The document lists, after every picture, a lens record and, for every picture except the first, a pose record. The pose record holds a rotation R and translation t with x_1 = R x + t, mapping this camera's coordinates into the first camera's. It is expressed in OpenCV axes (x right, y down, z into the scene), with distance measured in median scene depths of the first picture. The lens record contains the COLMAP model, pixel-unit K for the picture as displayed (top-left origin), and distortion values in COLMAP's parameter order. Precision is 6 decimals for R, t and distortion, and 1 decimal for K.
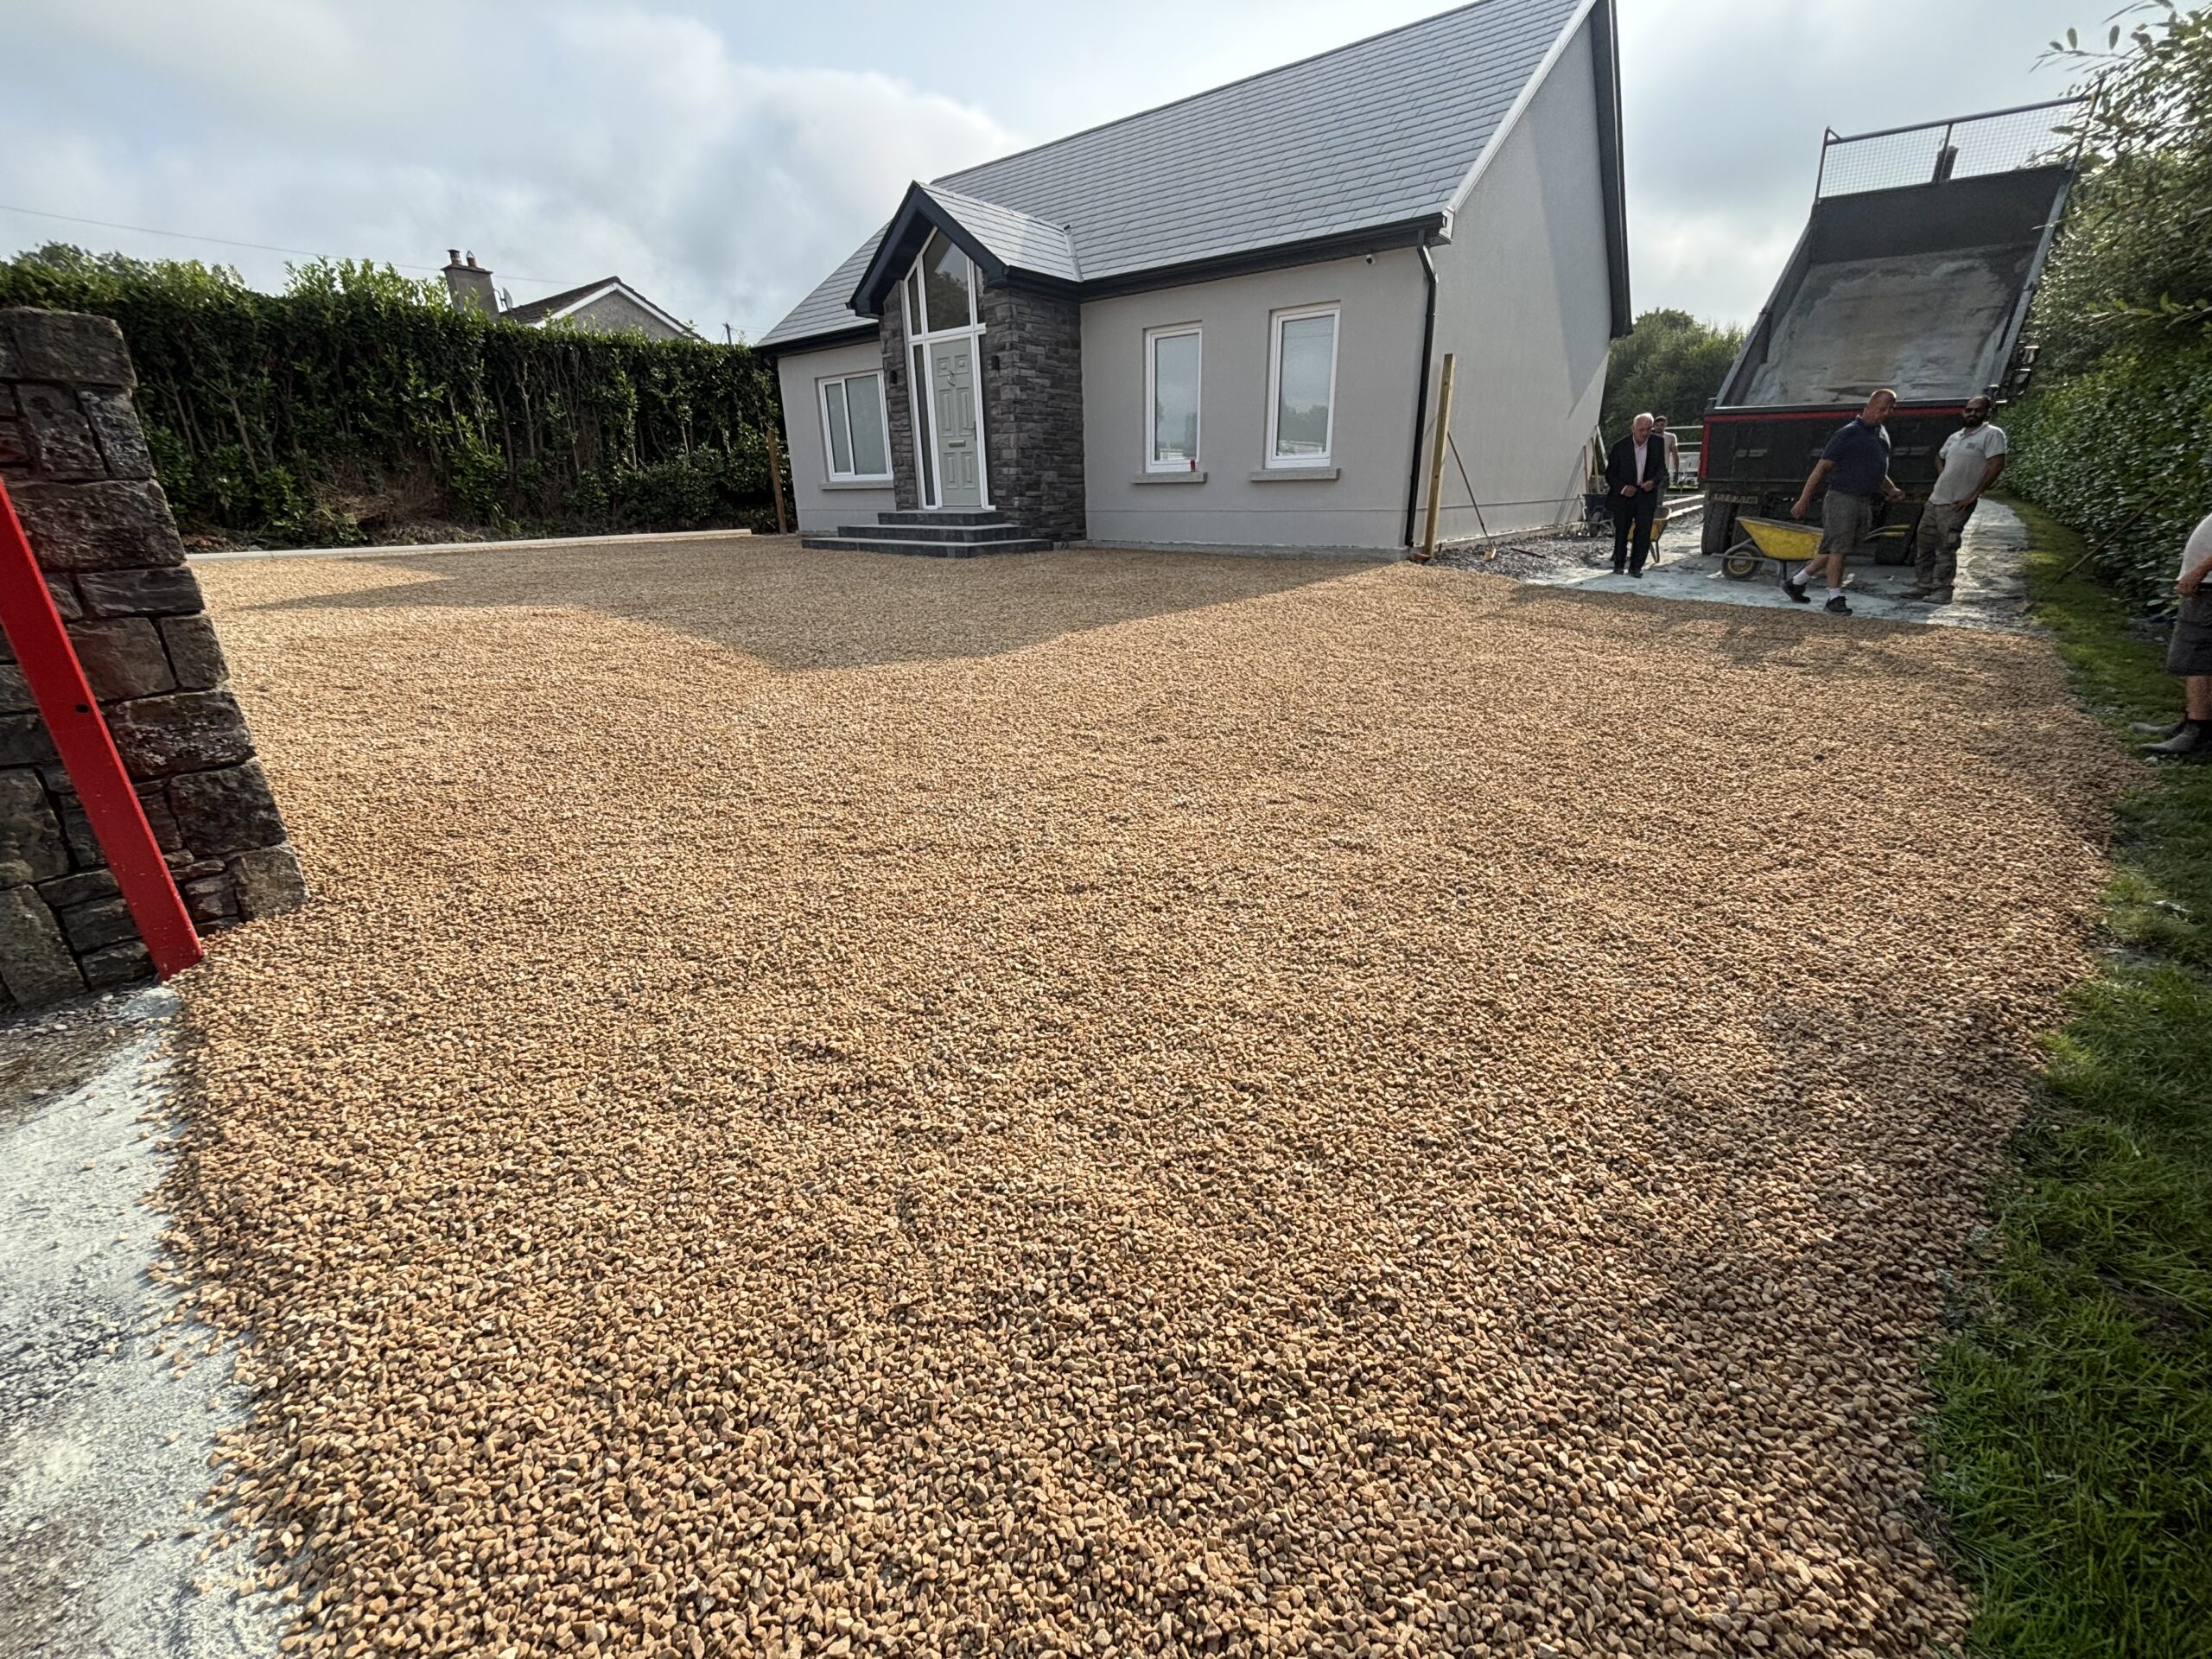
lens RADIAL K [[948.6, 0, 1107.8], [0, 948.6, 777.6], [0, 0, 1]] dist [0.032099, 0.000104]
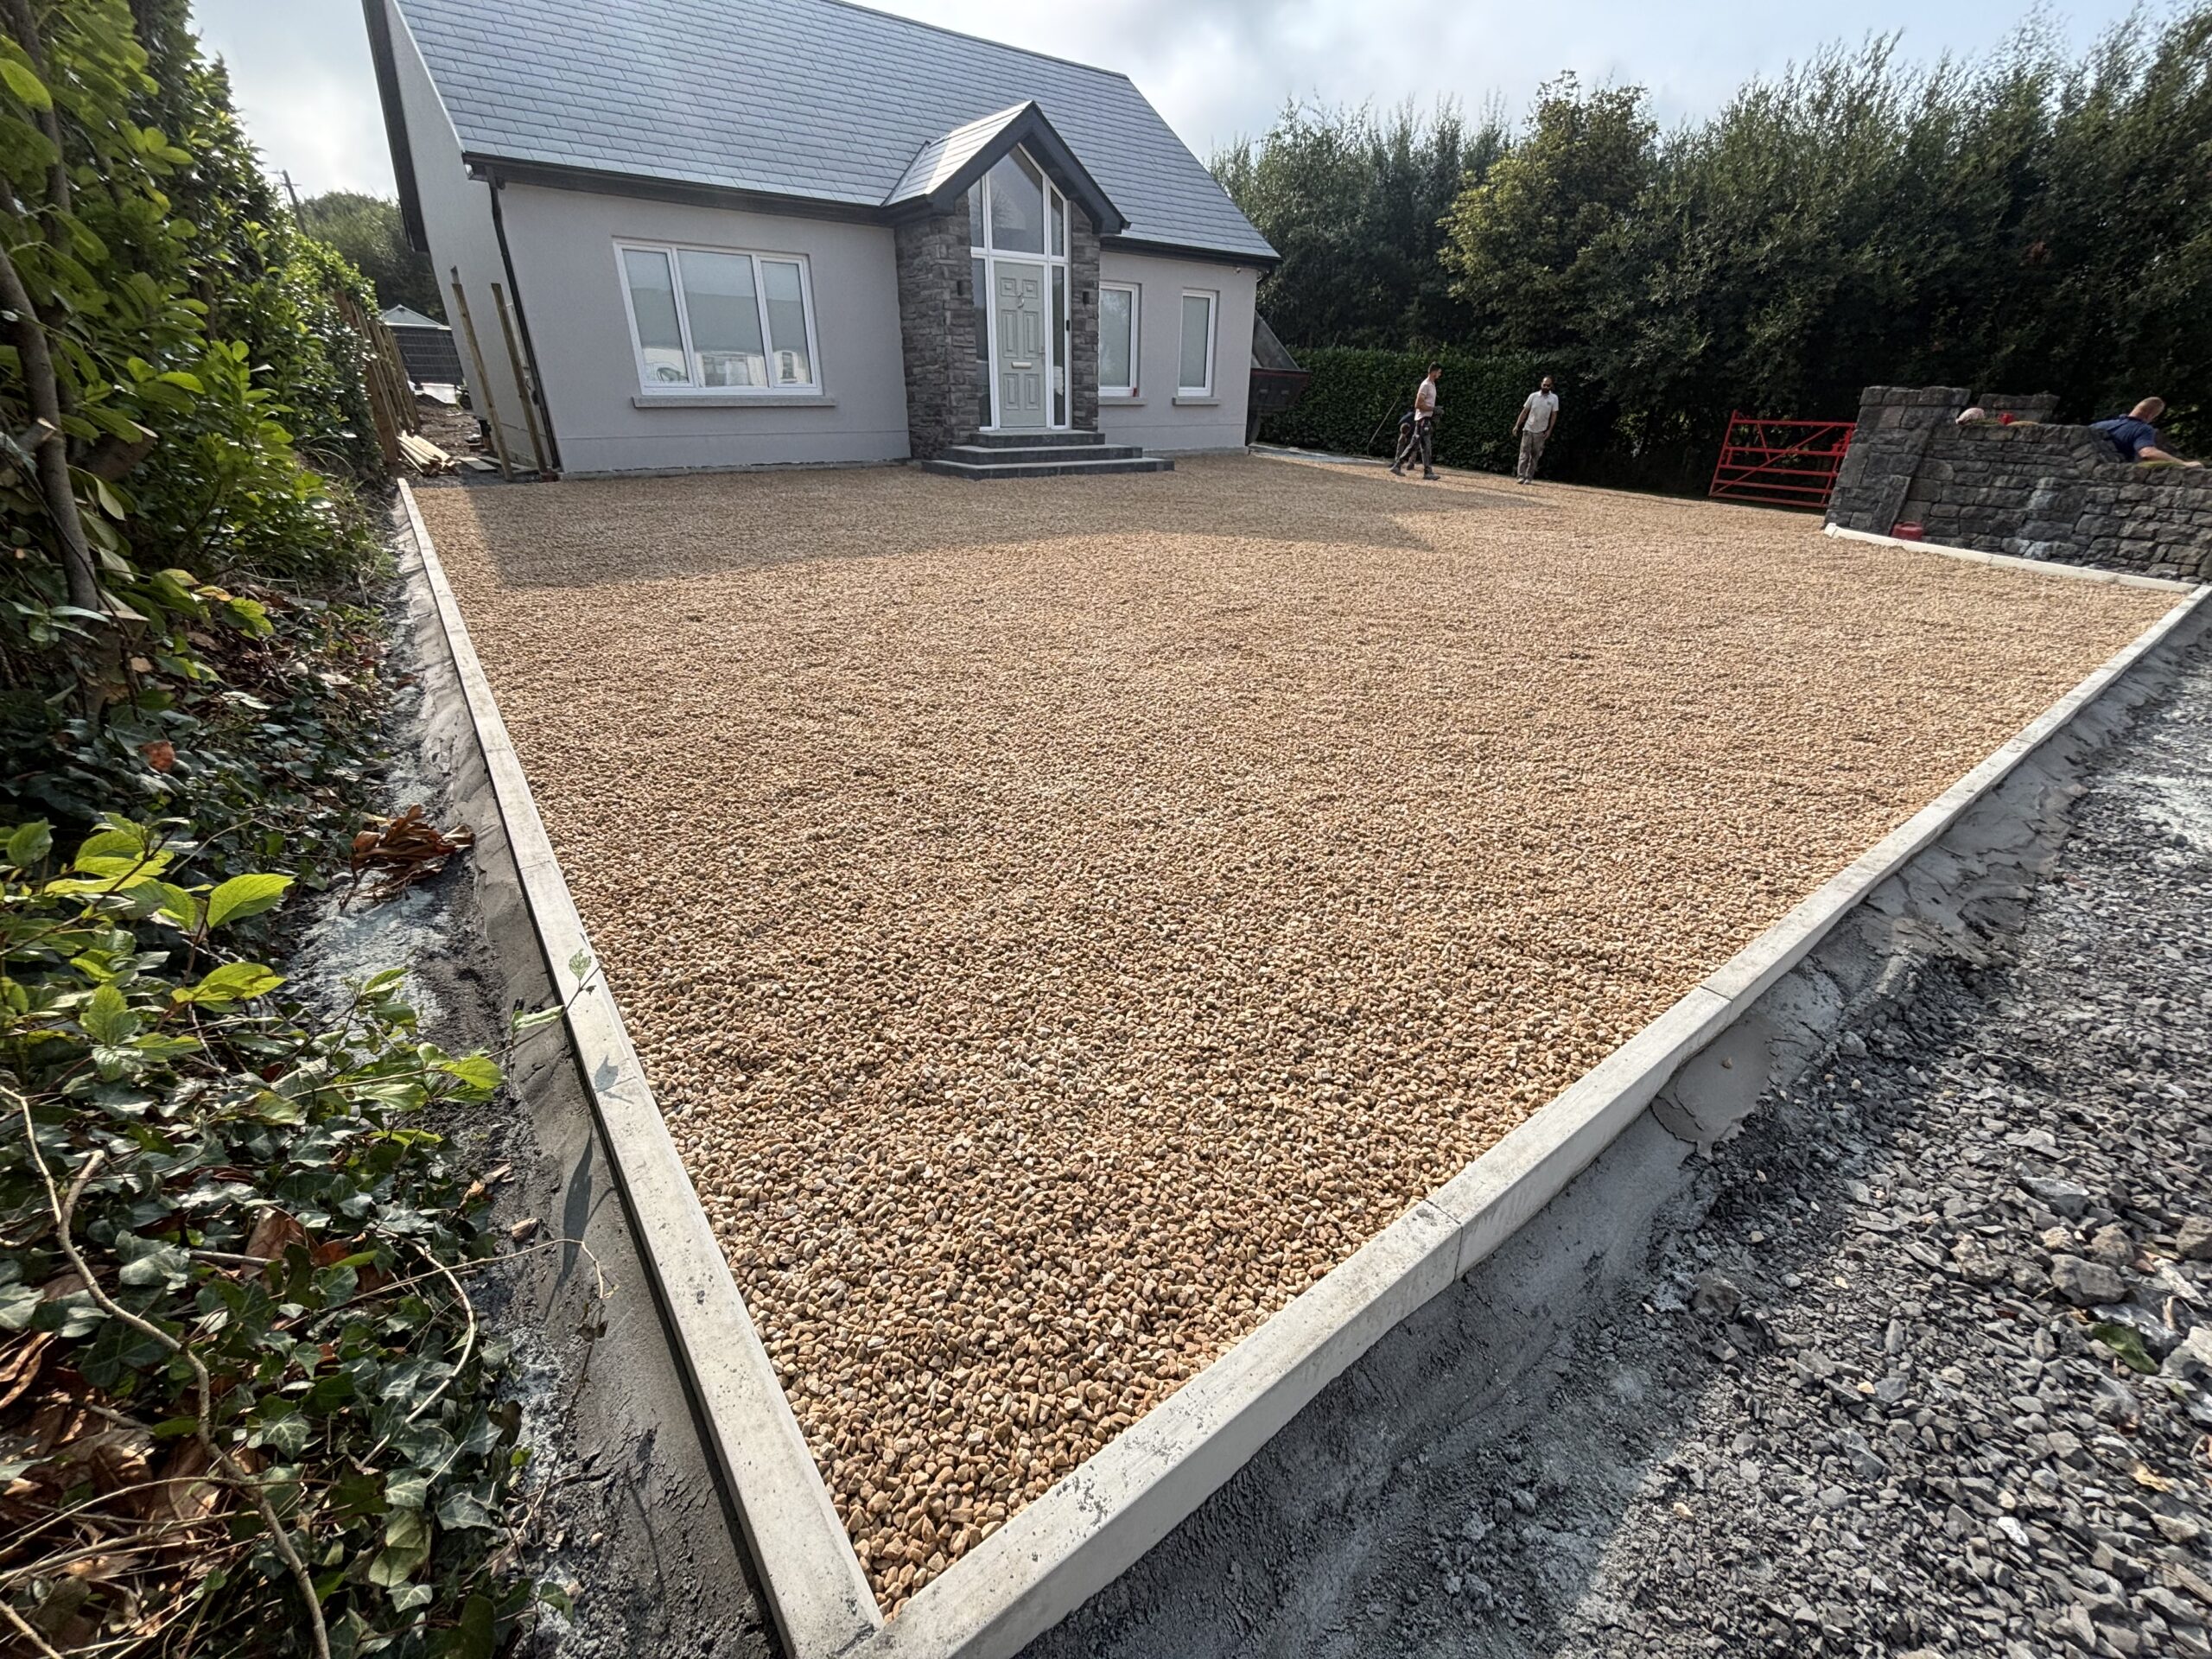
lens RADIAL K [[892.6, 0, 1106.0], [0, 892.6, 829.5], [0, 0, 1]] dist [-0.003418, 0.000121]
pose [[0.214597, -0.419881, 0.881844, -1.096587], [0.277064, 0.891959, 0.357274, -0.194185], [-0.936581, 0.167657, 0.307745, 0.615530]]
